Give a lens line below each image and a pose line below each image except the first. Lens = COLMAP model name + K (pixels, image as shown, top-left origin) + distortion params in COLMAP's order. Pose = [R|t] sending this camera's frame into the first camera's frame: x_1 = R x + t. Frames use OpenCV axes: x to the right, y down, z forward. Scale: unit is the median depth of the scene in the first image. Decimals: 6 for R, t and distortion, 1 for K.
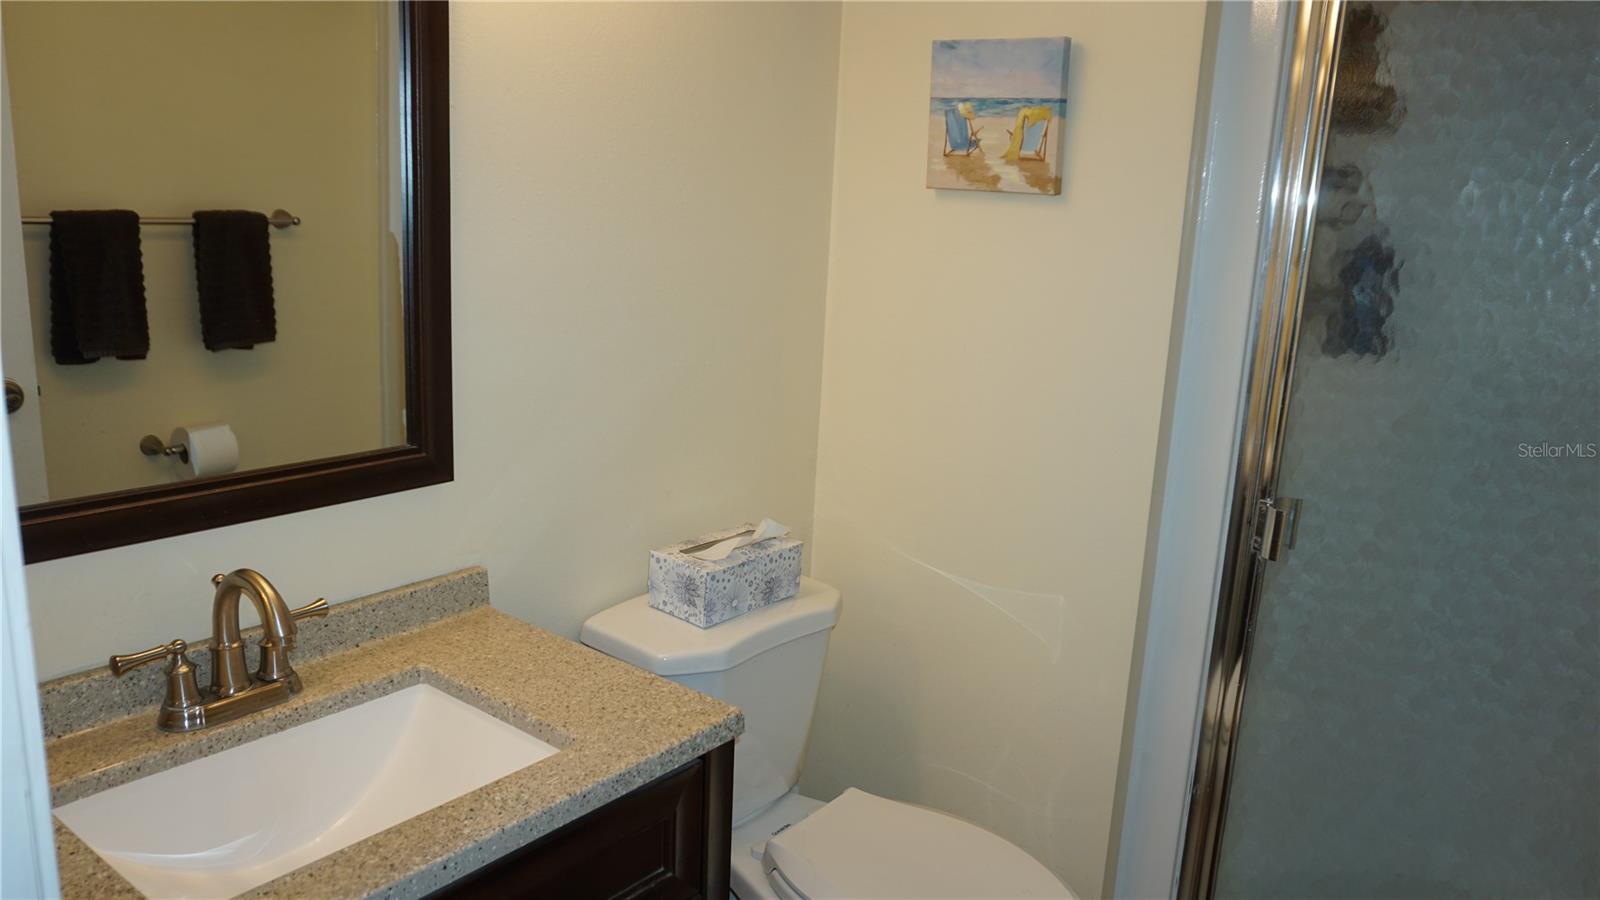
lens RADIAL K [[1183.6, 0, 789.8], [0, 1183.6, 453.4], [0, 0, 1]] dist [-0.038878, 0.009023]
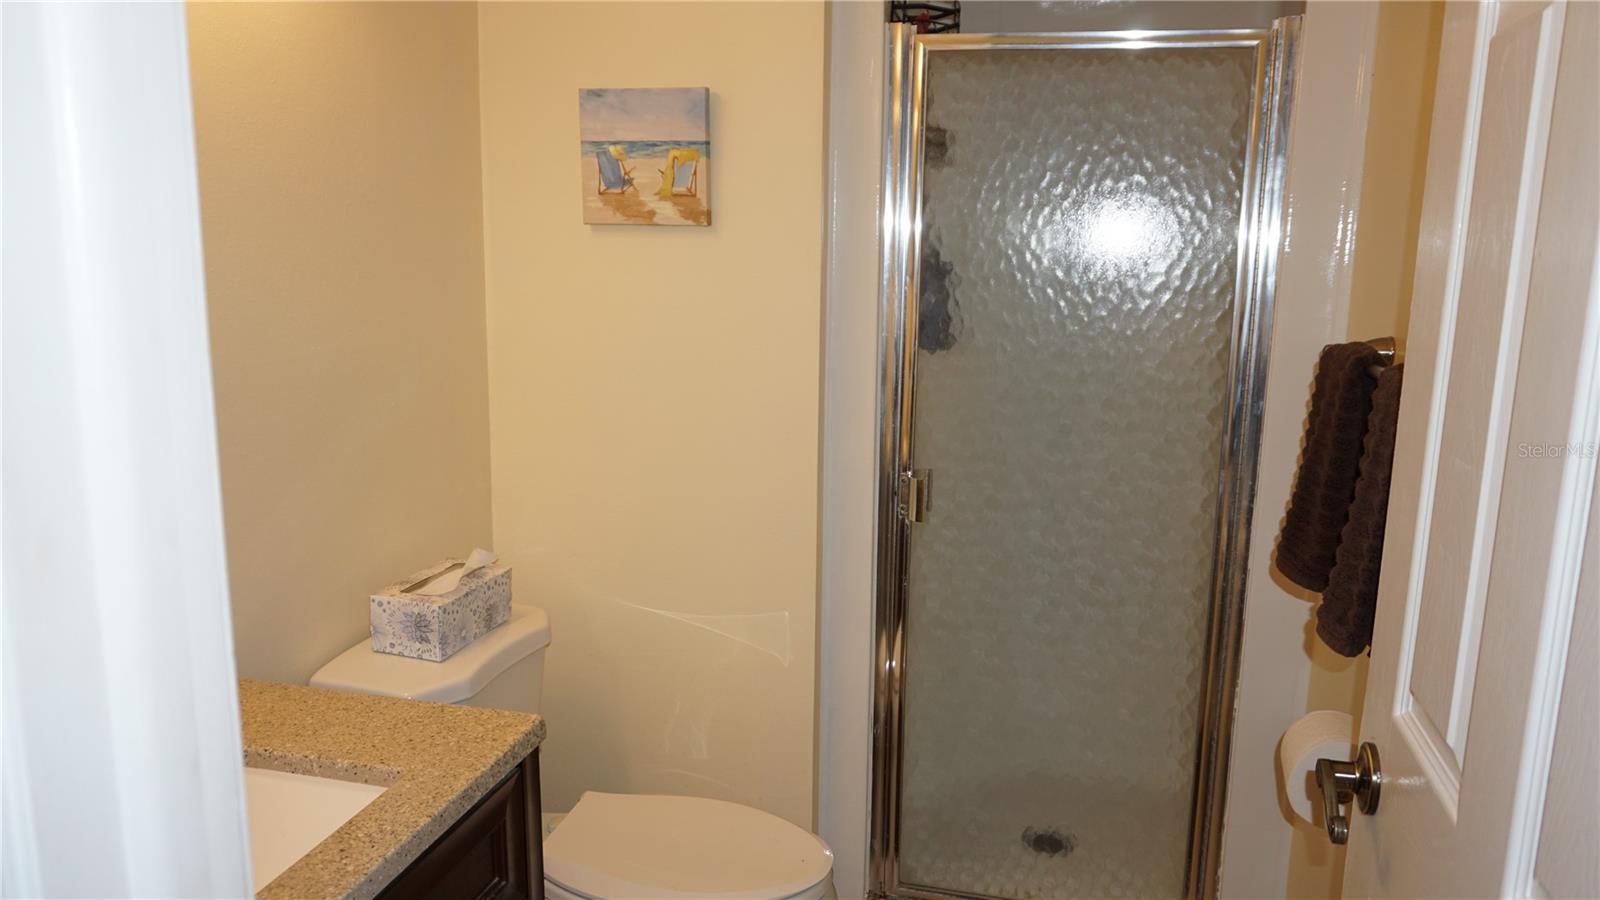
lens RADIAL K [[1183.6, 0, 814.2], [0, 1183.6, 448.7], [0, 0, 1]] dist [-0.038878, 0.009023]
pose [[0.905443, -0.109639, 0.410063, -0.169795], [0.122215, 0.992494, -0.004493, 0.009562], [-0.406492, 0.054184, 0.912046, -0.059713]]
